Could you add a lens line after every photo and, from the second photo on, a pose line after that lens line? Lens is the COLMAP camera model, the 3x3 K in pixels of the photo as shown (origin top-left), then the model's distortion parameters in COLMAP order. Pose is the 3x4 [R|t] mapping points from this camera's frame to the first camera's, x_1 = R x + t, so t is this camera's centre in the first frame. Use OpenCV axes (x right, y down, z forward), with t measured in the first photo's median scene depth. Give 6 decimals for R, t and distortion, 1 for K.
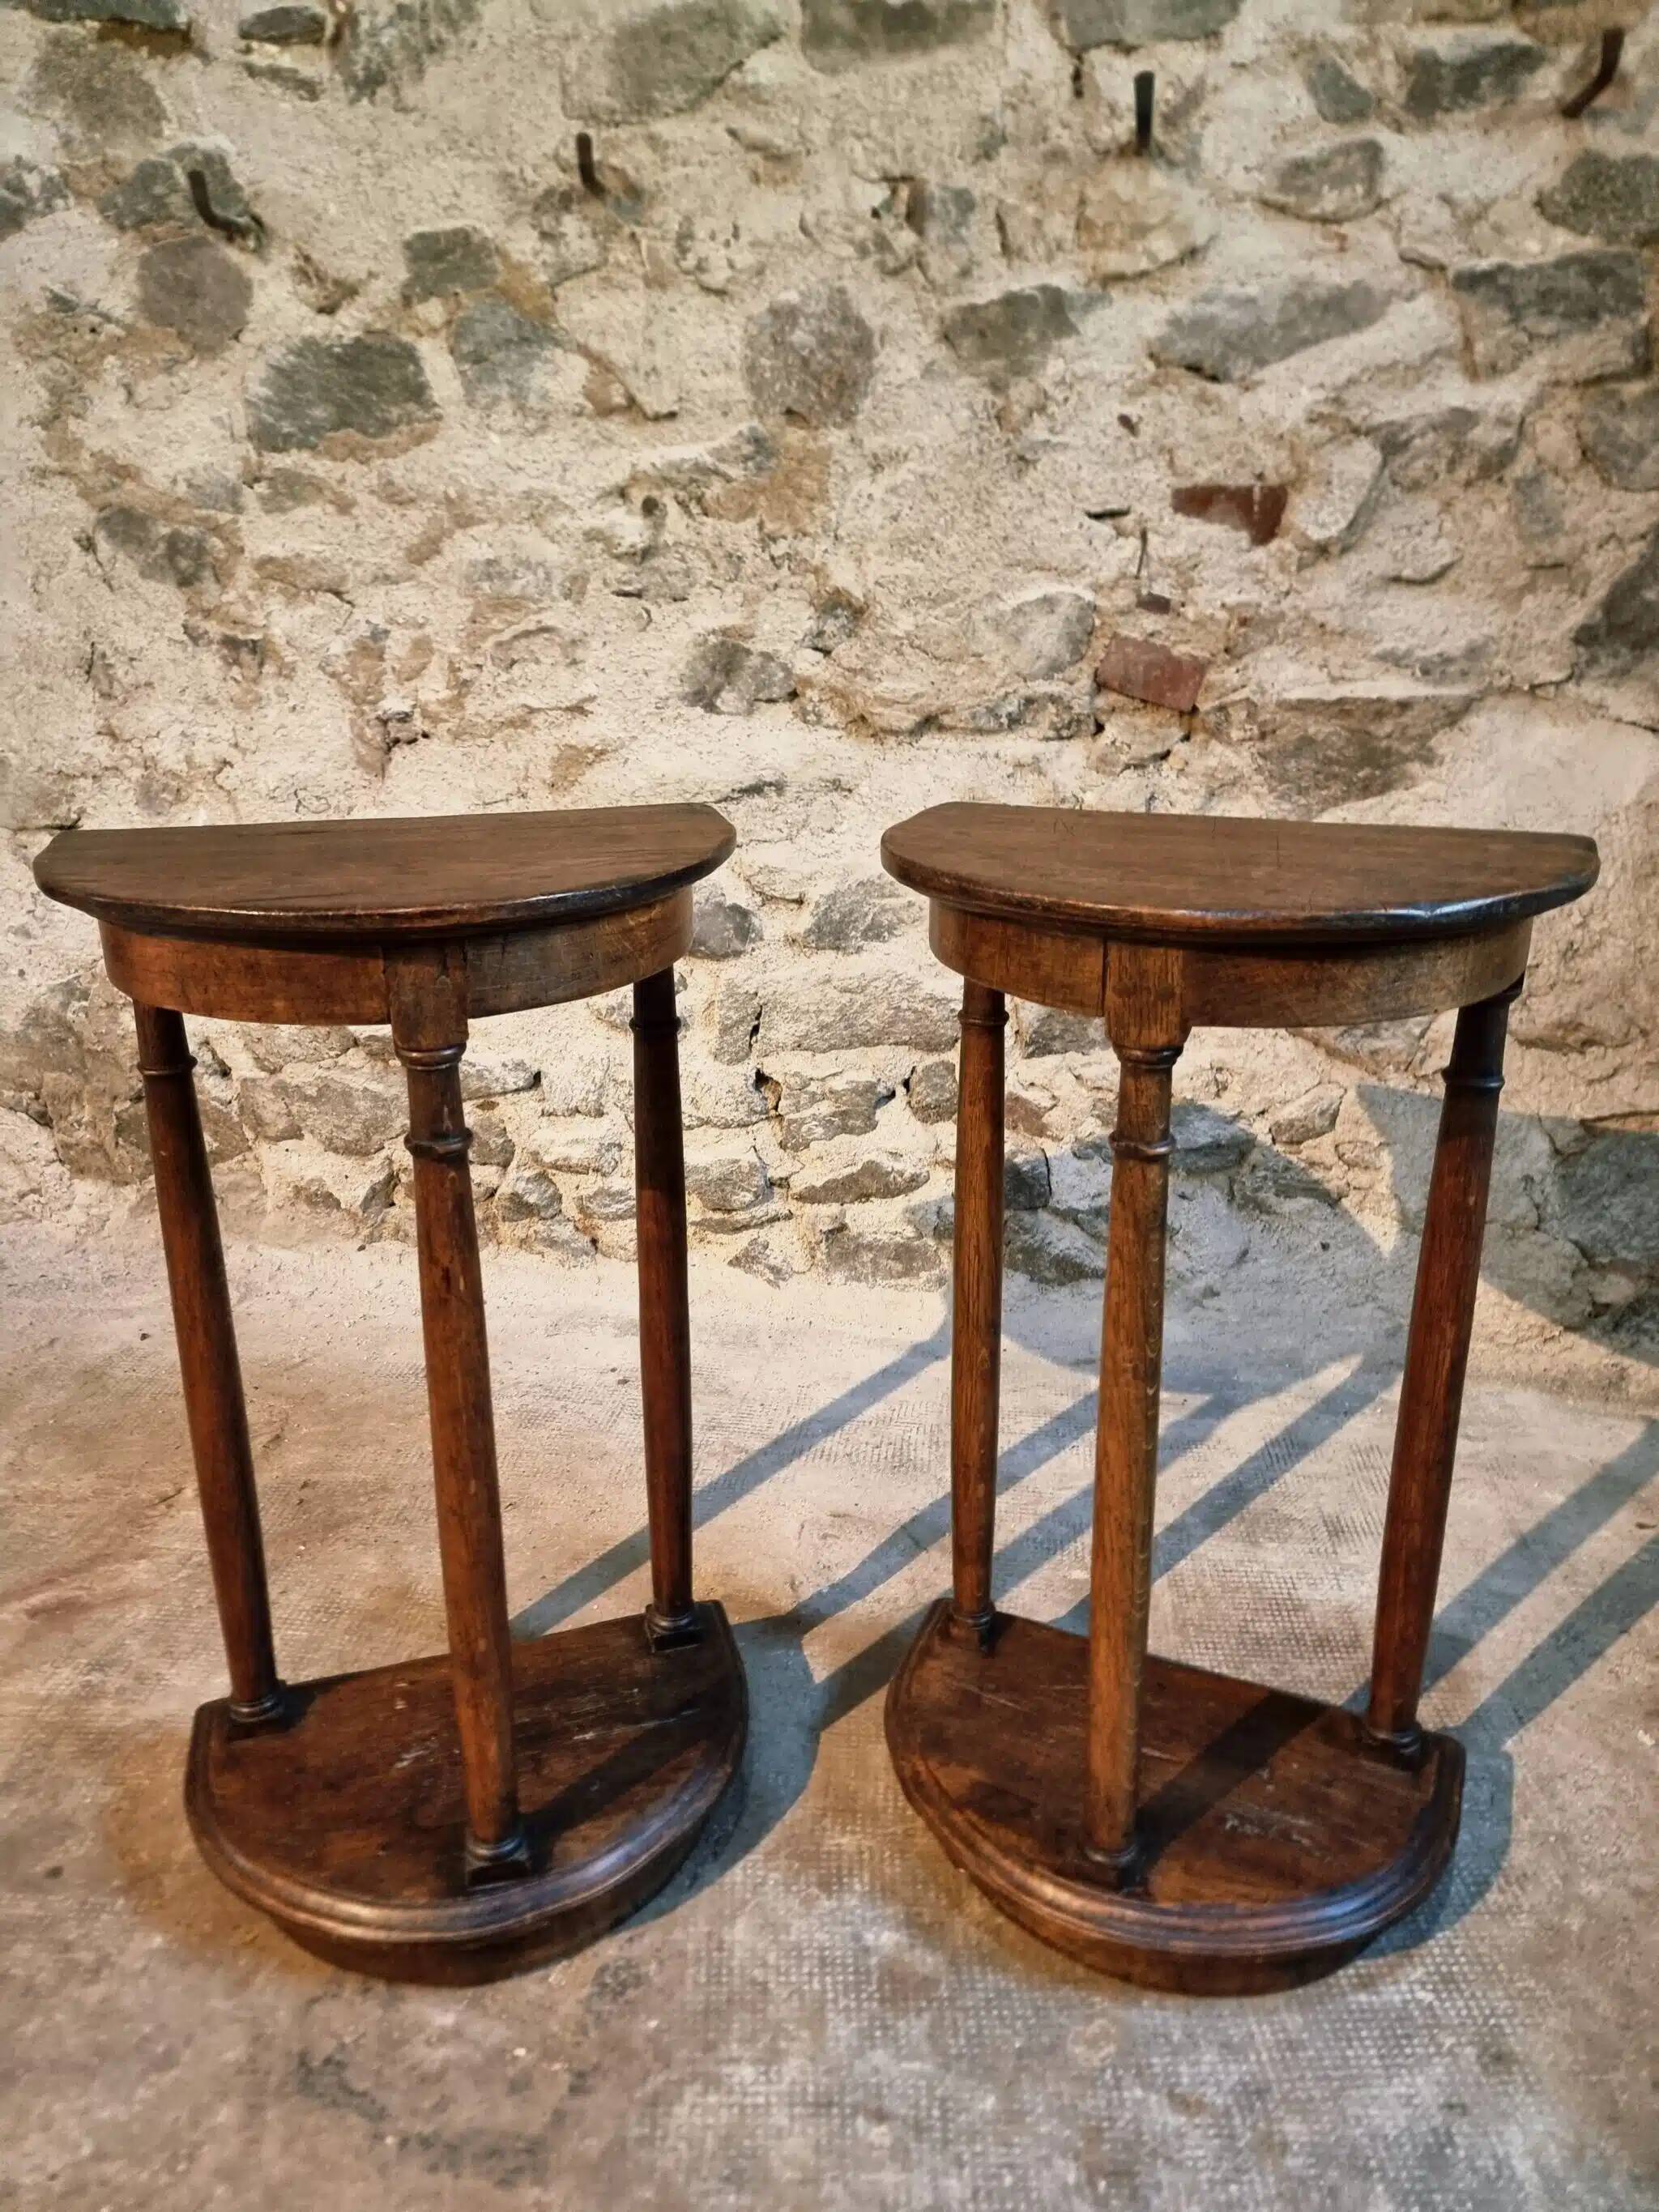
lens RADIAL K [[1548.1, 0, 806.2], [0, 1548.1, 1091.5], [0, 0, 1]] dist [0.082172, -0.079944]
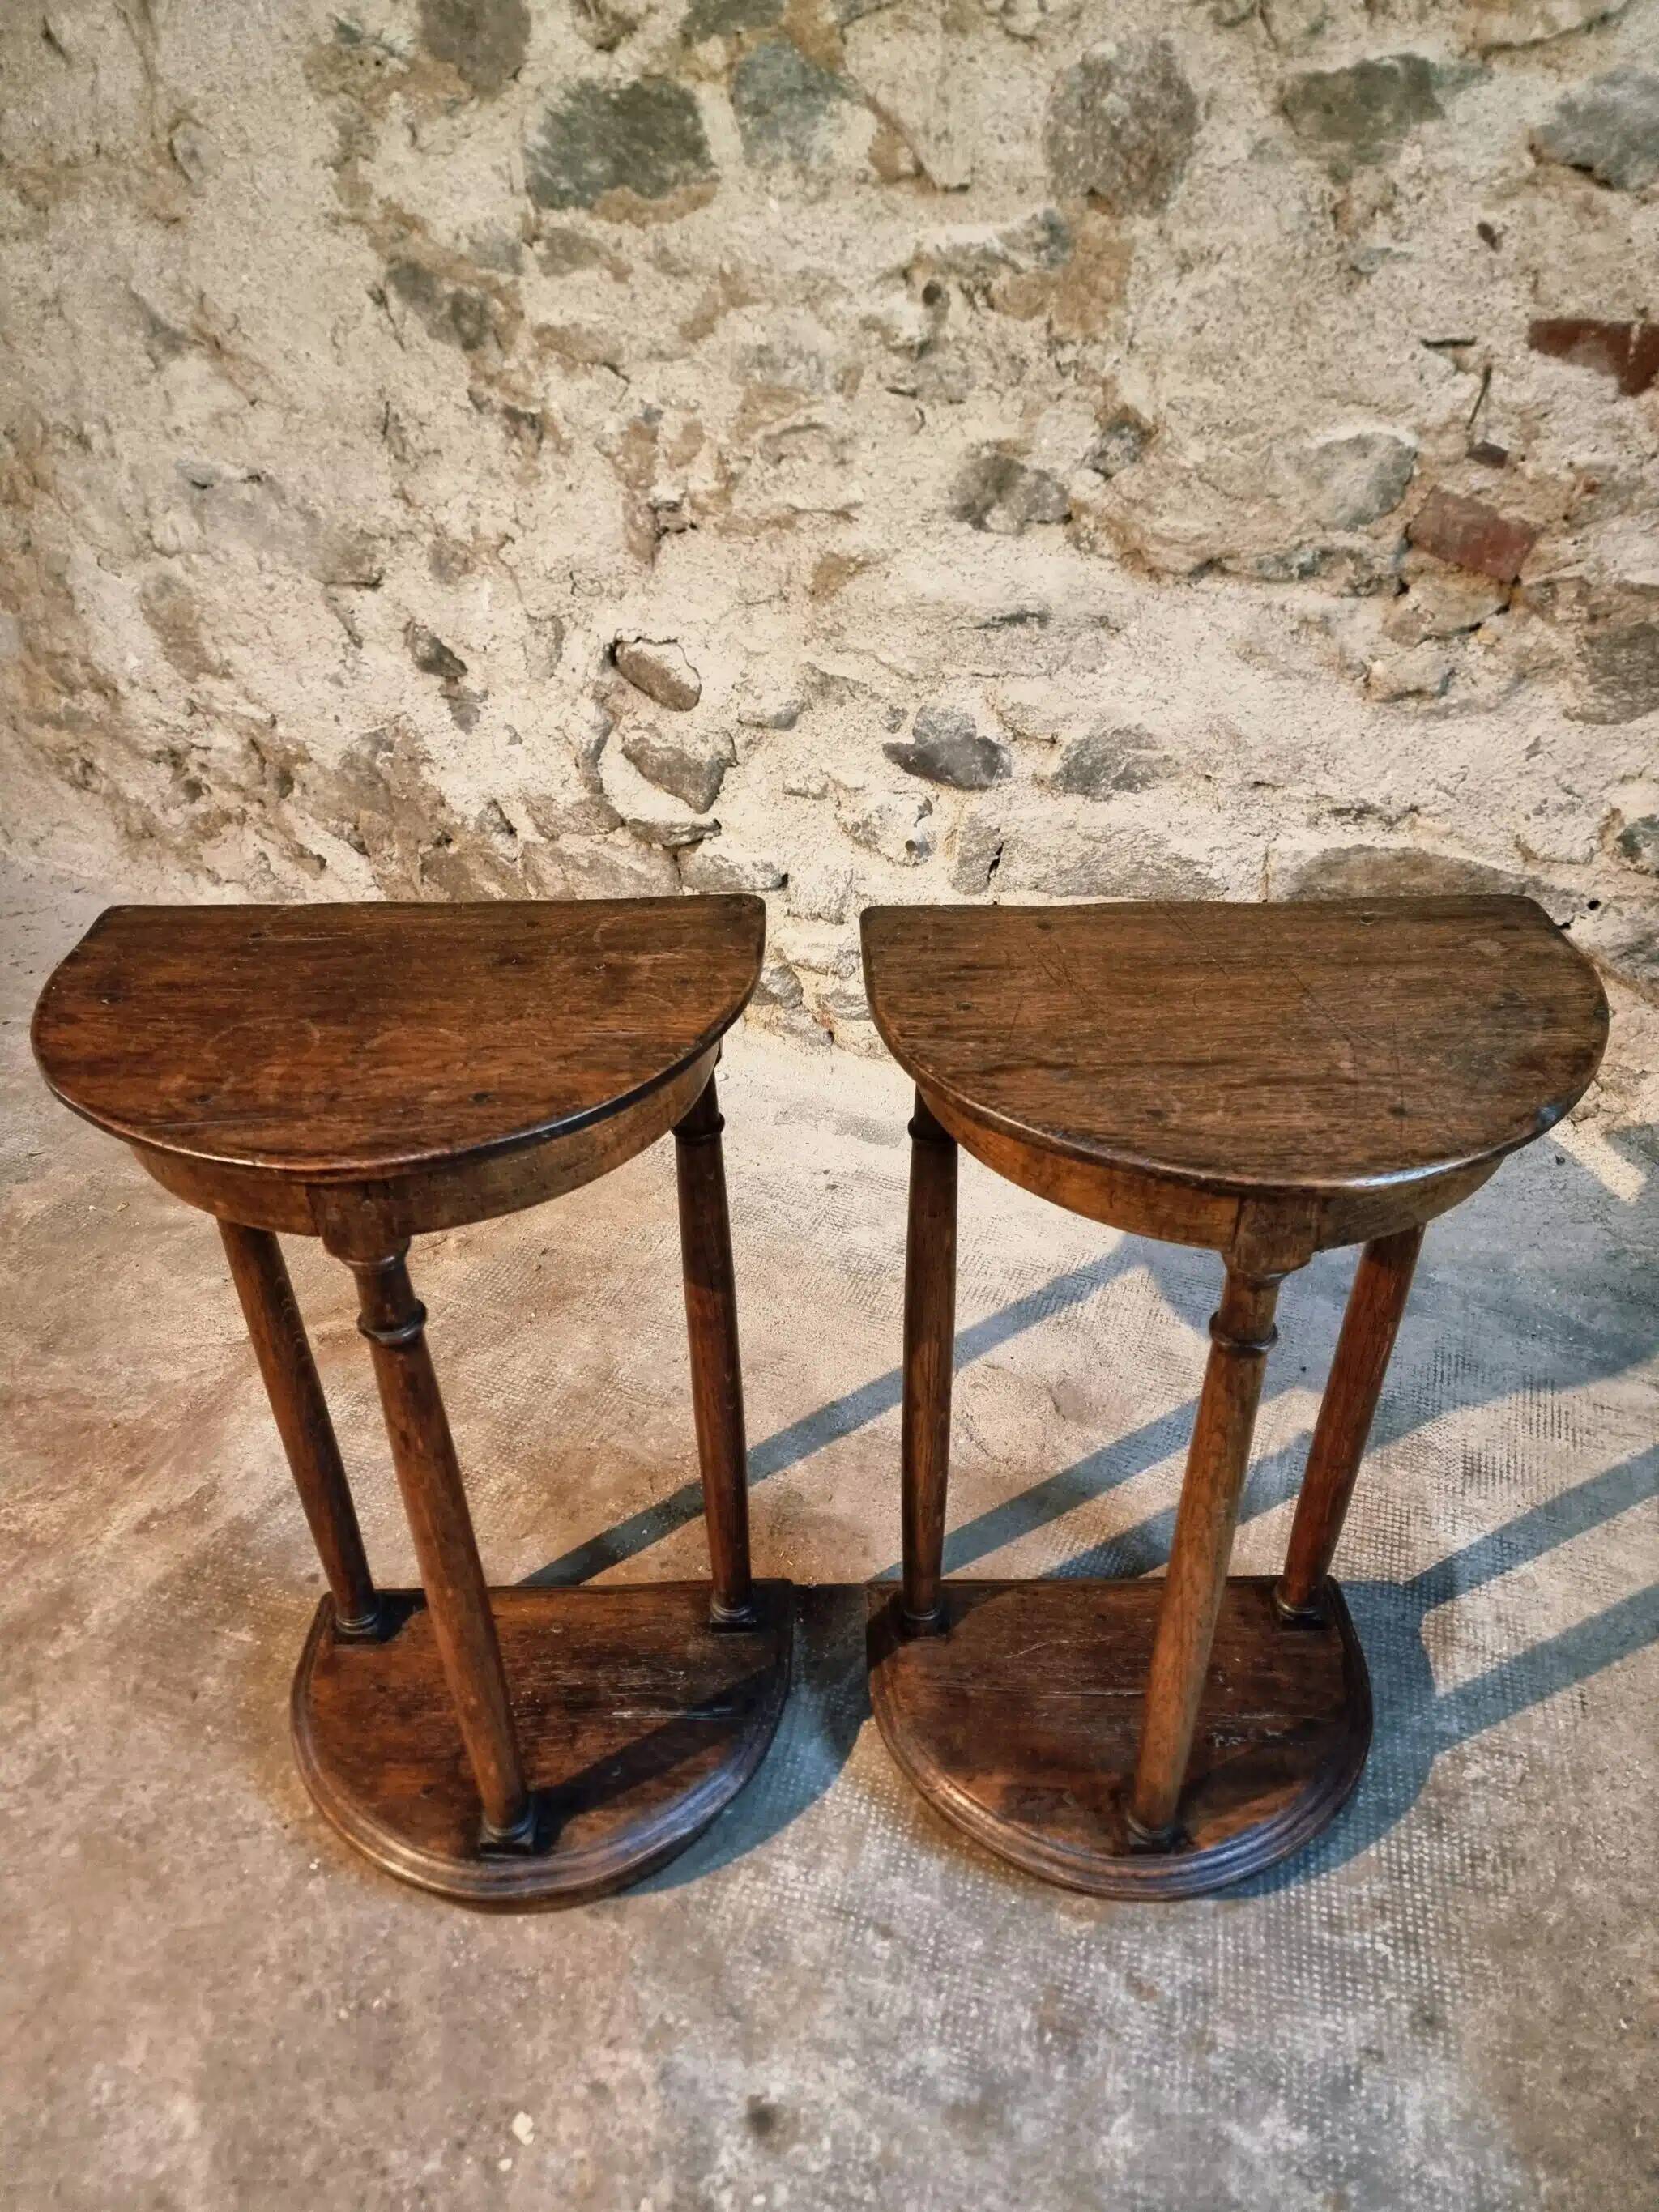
lens RADIAL K [[1553.2, 0, 813.7], [0, 1553.2, 1125.1], [0, 0, 1]] dist [0.072601, -0.064675]
pose [[0.969147, 0.139752, -0.203036, 0.086487], [-0.075377, 0.952306, 0.295688, -0.180359], [0.234675, -0.271261, 0.933459, 0.000818]]
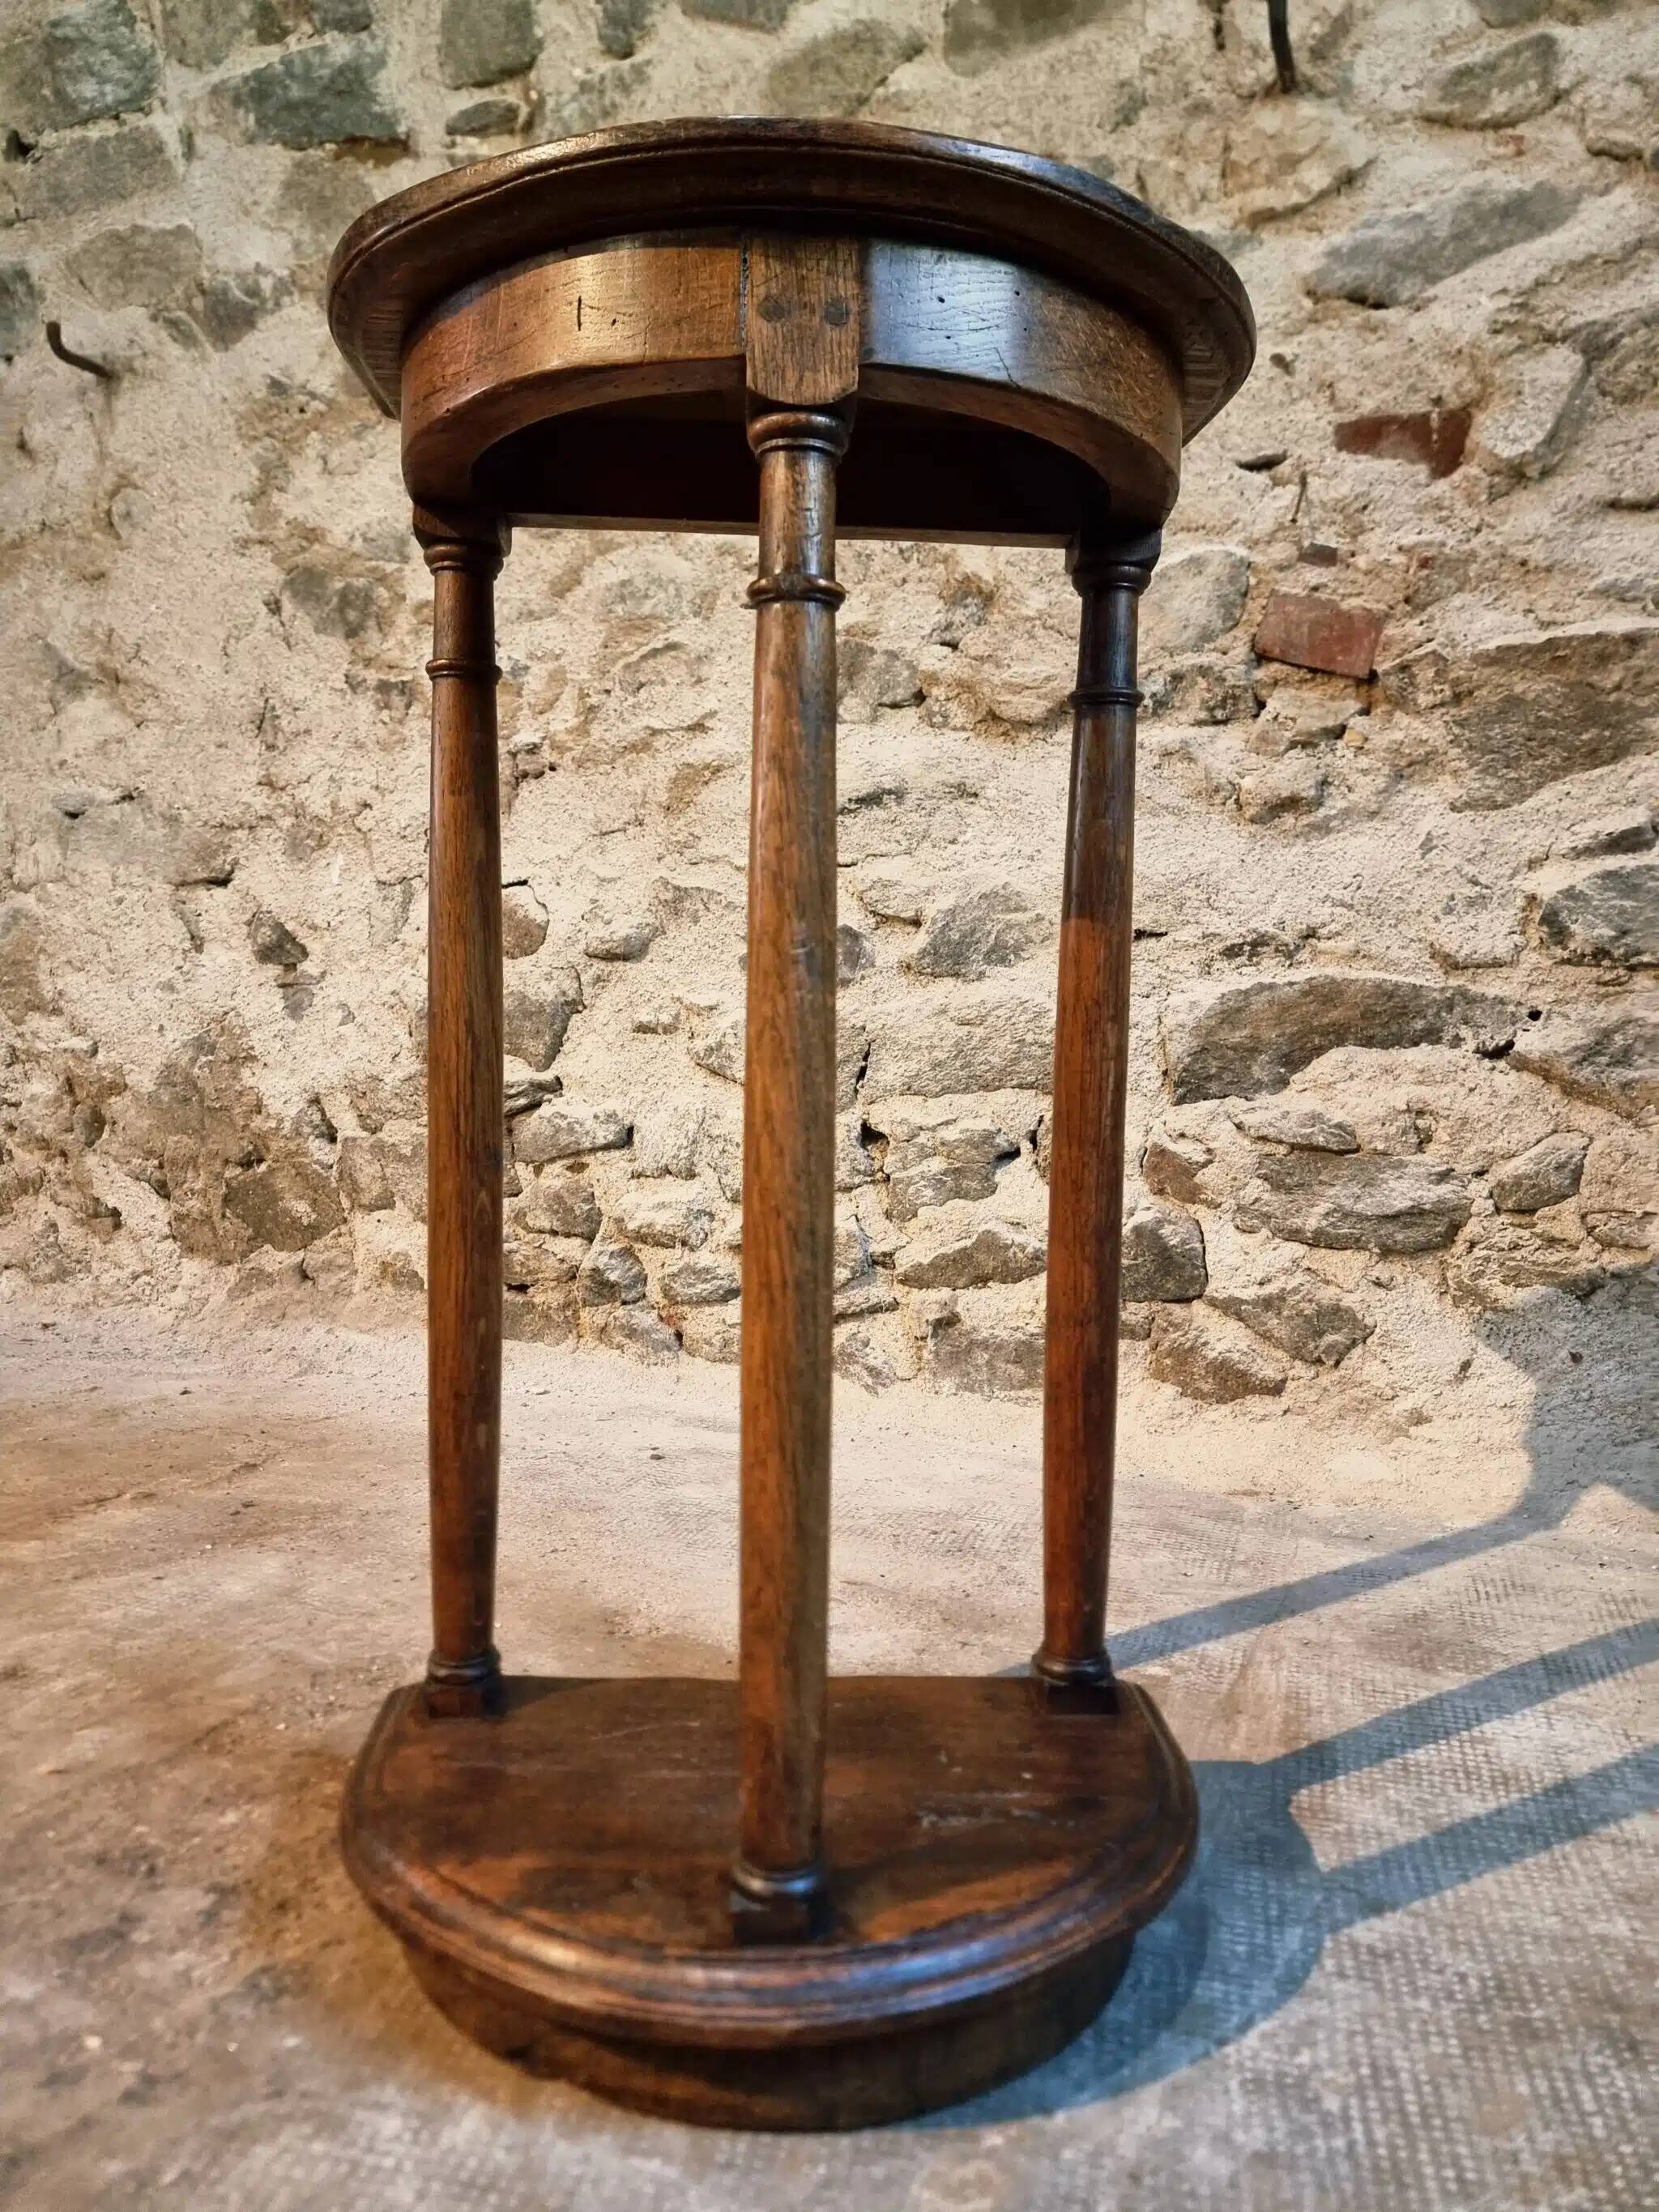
lens RADIAL K [[1547.6, 0, 822.4], [0, 1547.6, 1103.0], [0, 0, 1]] dist [0.074767, -0.072836]
pose [[0.975951, 0.035625, -0.215061, 0.143987], [-0.091345, 0.962597, -0.255073, 0.217304], [0.197930, 0.268584, 0.942702, 0.195419]]
